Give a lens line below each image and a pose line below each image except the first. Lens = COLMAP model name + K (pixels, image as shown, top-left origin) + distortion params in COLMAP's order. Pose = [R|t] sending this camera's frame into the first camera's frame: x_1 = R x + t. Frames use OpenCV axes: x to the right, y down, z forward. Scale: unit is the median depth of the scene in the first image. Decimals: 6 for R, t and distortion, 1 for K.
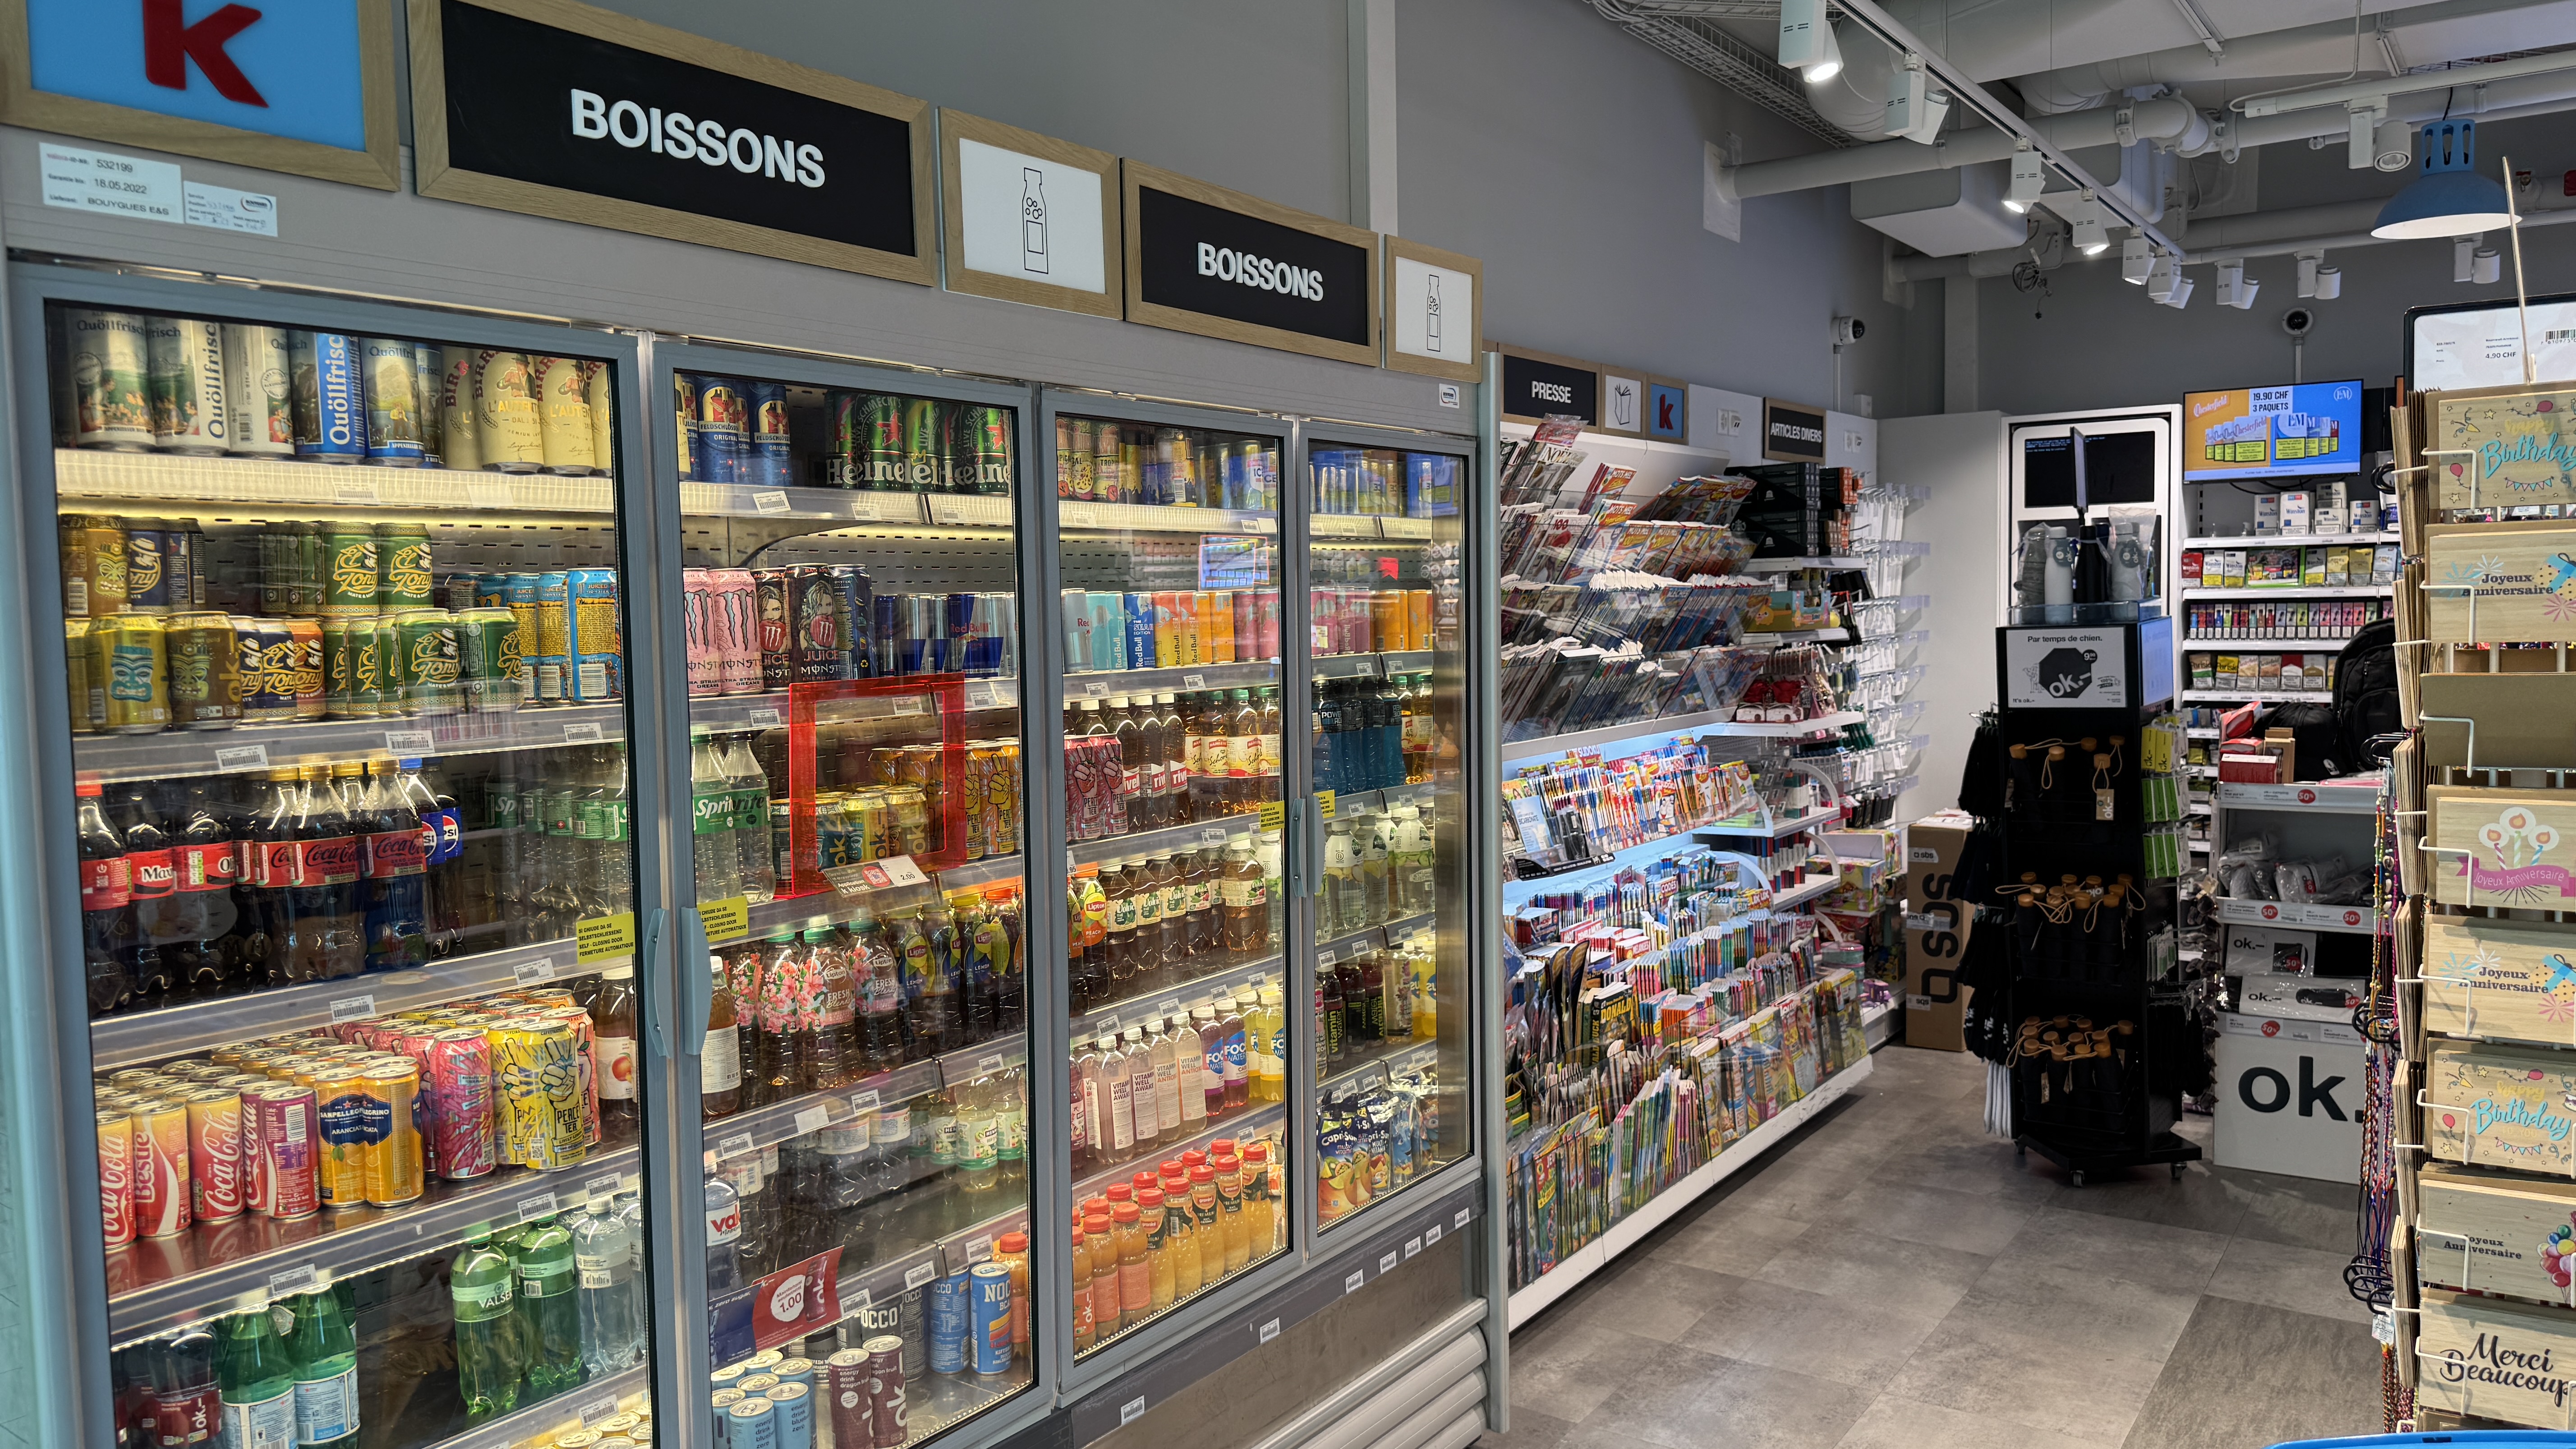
lens RADIAL K [[1872.9, 0, 1288.0], [0, 1872.9, 724.5], [0, 0, 1]] dist [0.109210, -0.178093]
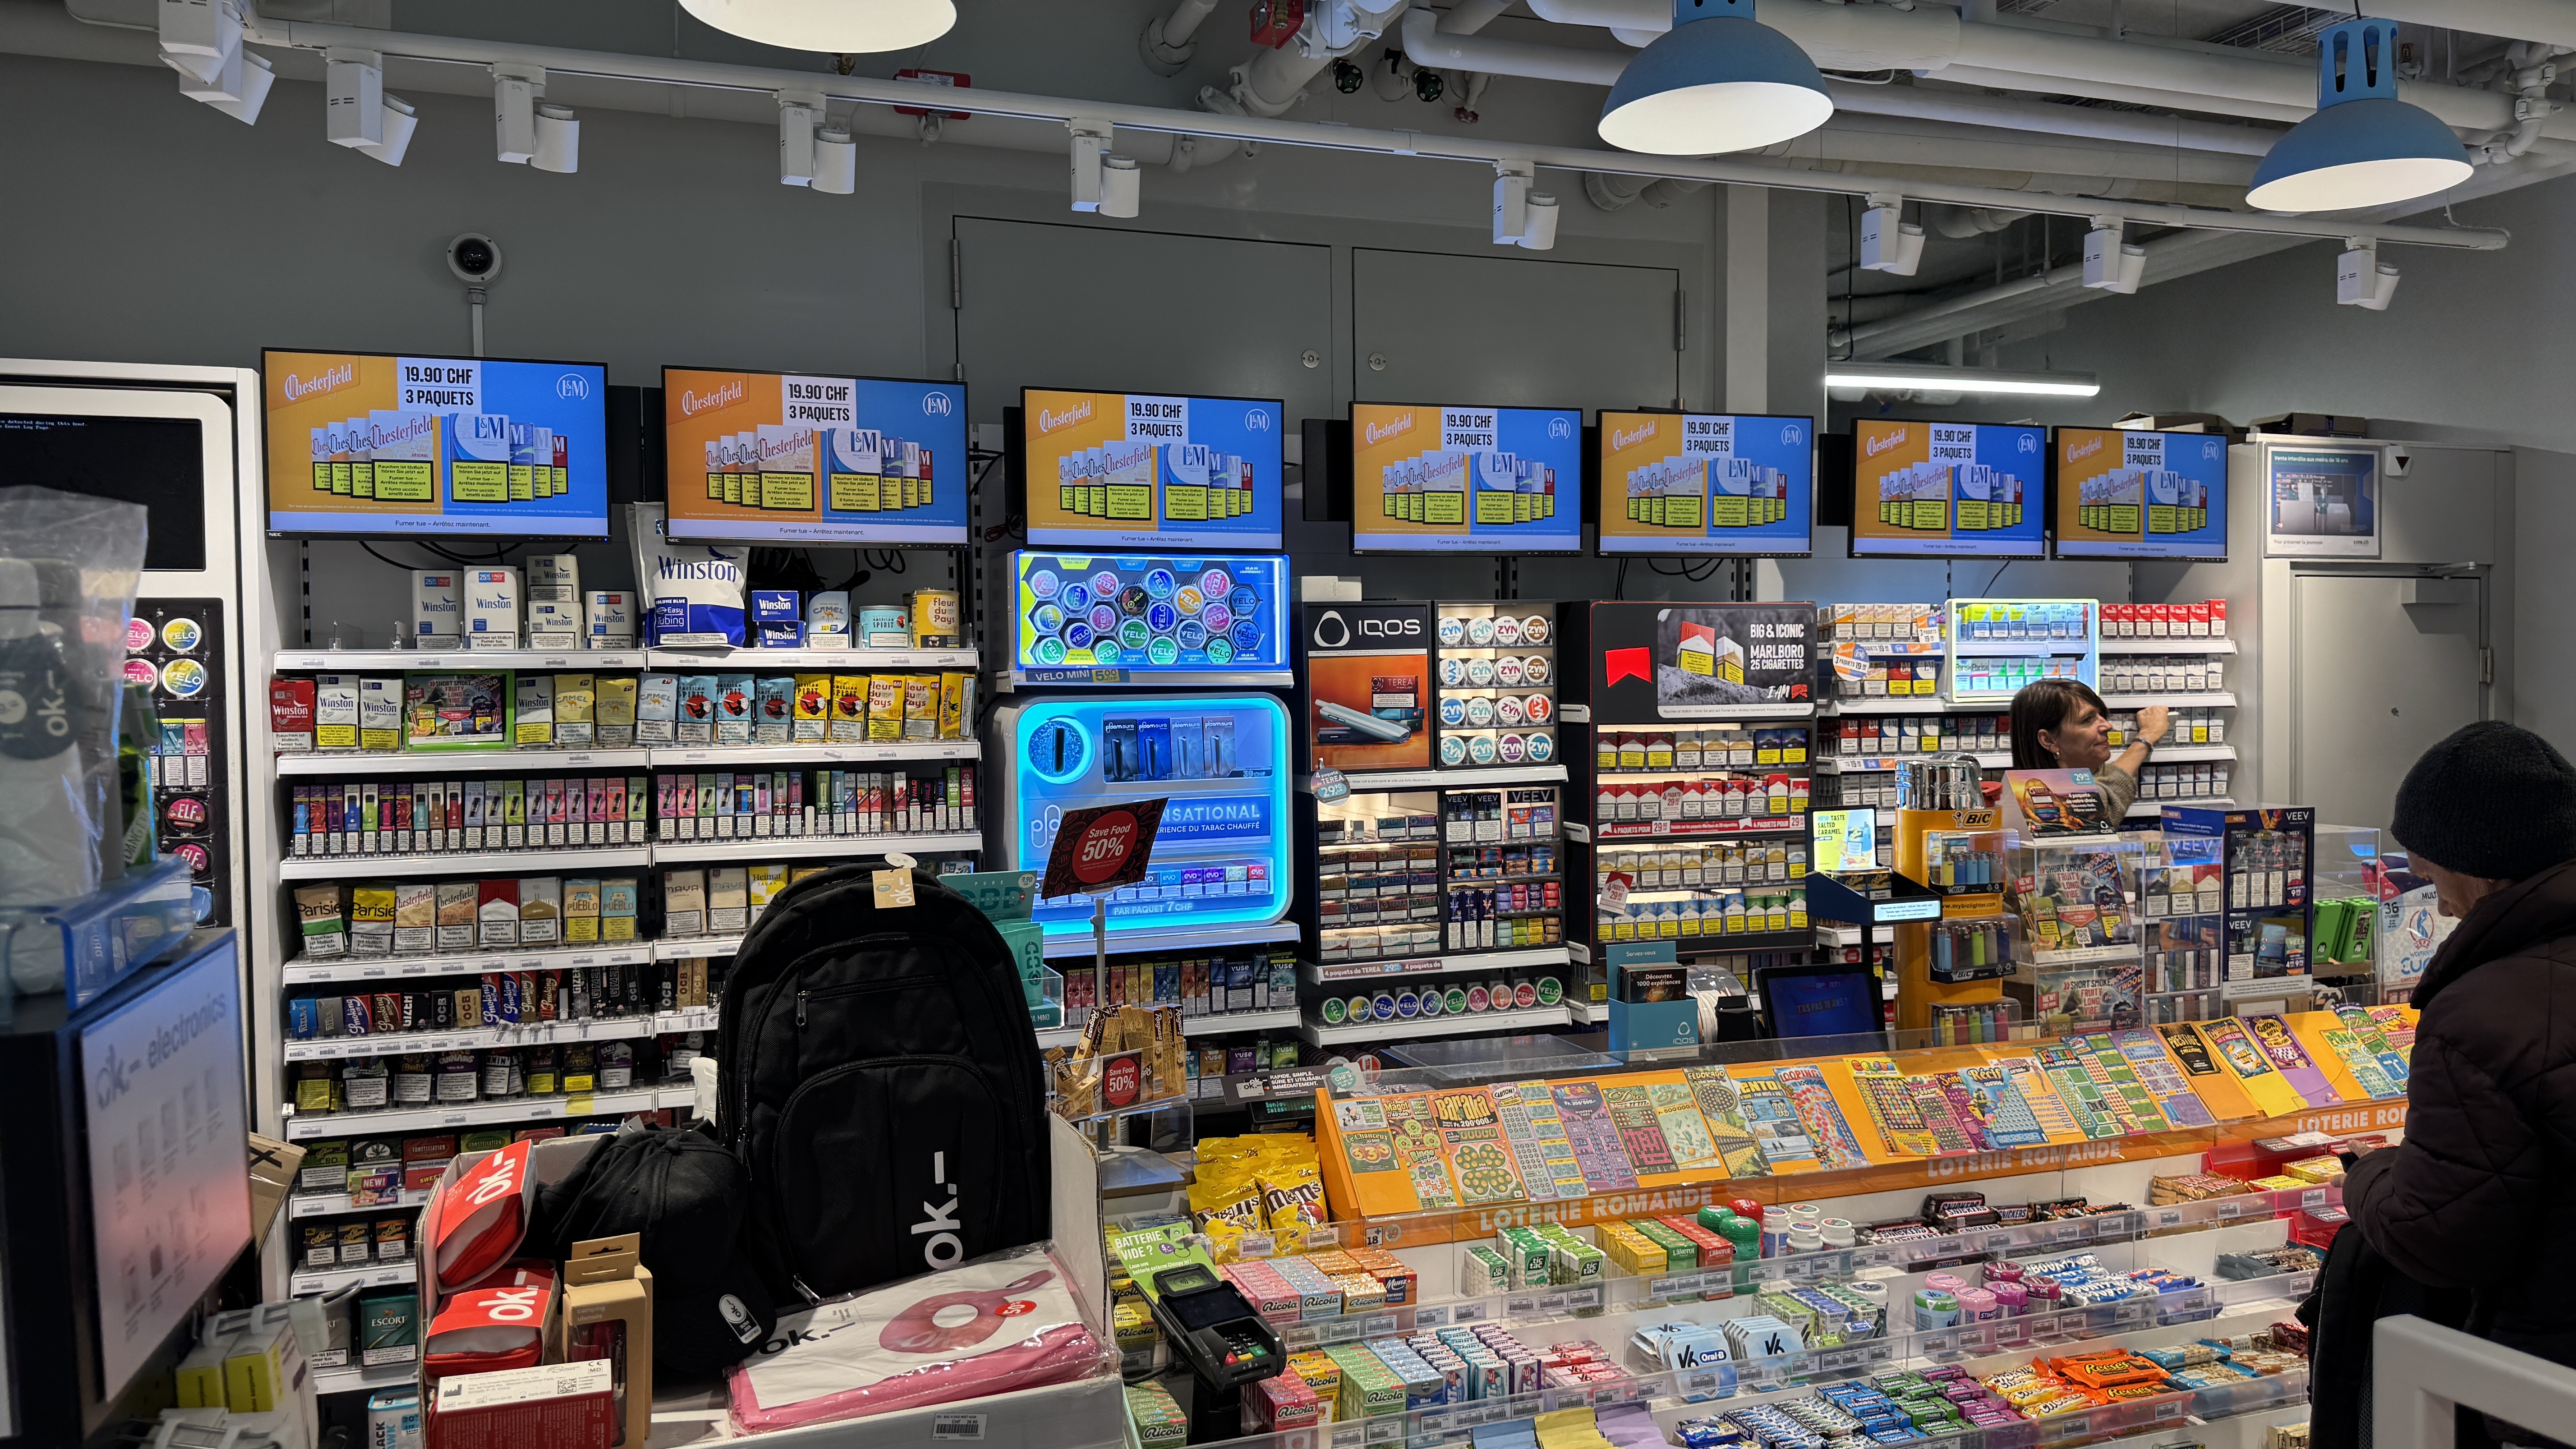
lens RADIAL K [[1872.9, 0, 1288.0], [0, 1872.9, 724.5], [0, 0, 1]] dist [0.109210, -0.178093]
pose [[0.599819, -0.002815, 0.800131, 0.257124], [0.053994, 0.997857, -0.036966, -0.050832], [-0.798312, 0.065376, 0.598685, 0.545908]]
